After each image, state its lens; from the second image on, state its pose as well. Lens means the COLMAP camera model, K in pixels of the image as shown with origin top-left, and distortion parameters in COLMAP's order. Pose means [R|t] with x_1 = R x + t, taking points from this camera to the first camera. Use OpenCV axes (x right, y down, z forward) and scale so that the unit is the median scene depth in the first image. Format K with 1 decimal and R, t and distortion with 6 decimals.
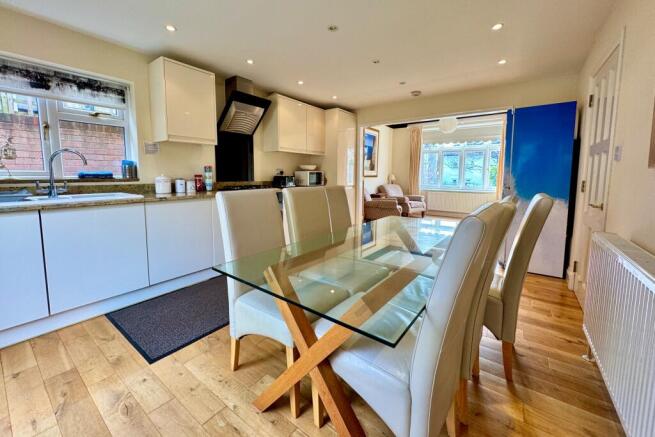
lens RADIAL K [[260.0, 0, 327.3], [0, 260.0, 206.2], [0, 0, 1]] dist [0.000130, 0.000077]
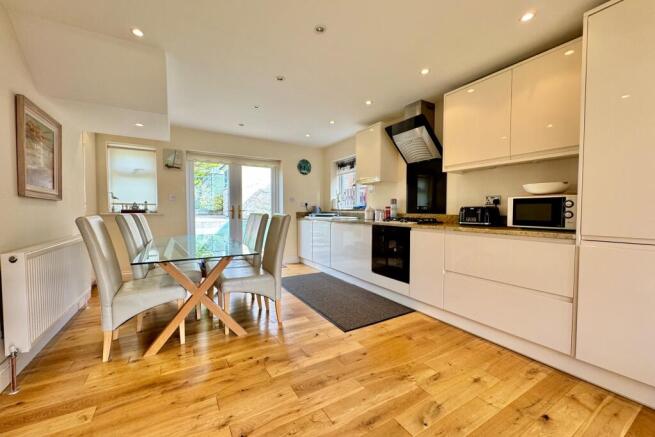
lens RADIAL K [[260.0, 0, 327.3], [0, 260.0, 206.2], [0, 0, 1]] dist [0.000130, 0.000077]
pose [[-0.395779, 0.000554, -0.918346, 0.559079], [-0.095820, 0.994517, 0.041896, -0.111511], [0.913333, 0.104578, -0.393555, 0.924253]]
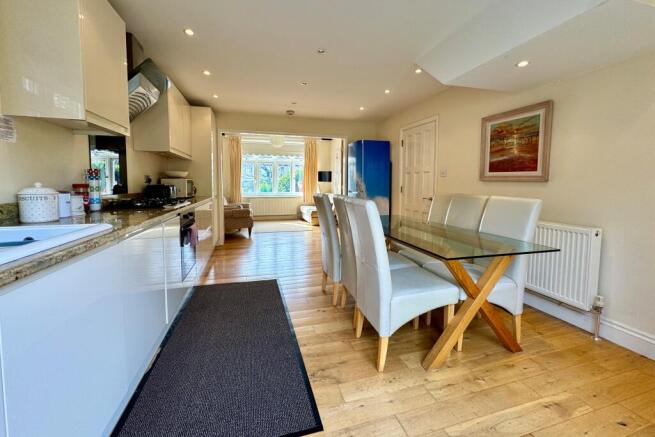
lens RADIAL K [[260.0, 0, 327.3], [0, 260.0, 206.2], [0, 0, 1]] dist [0.000130, 0.000077]
pose [[0.614921, -0.070581, 0.785424, -0.466219], [0.094380, 0.995415, 0.015560, -0.023124], [-0.782921, 0.064560, 0.618763, 0.178325]]
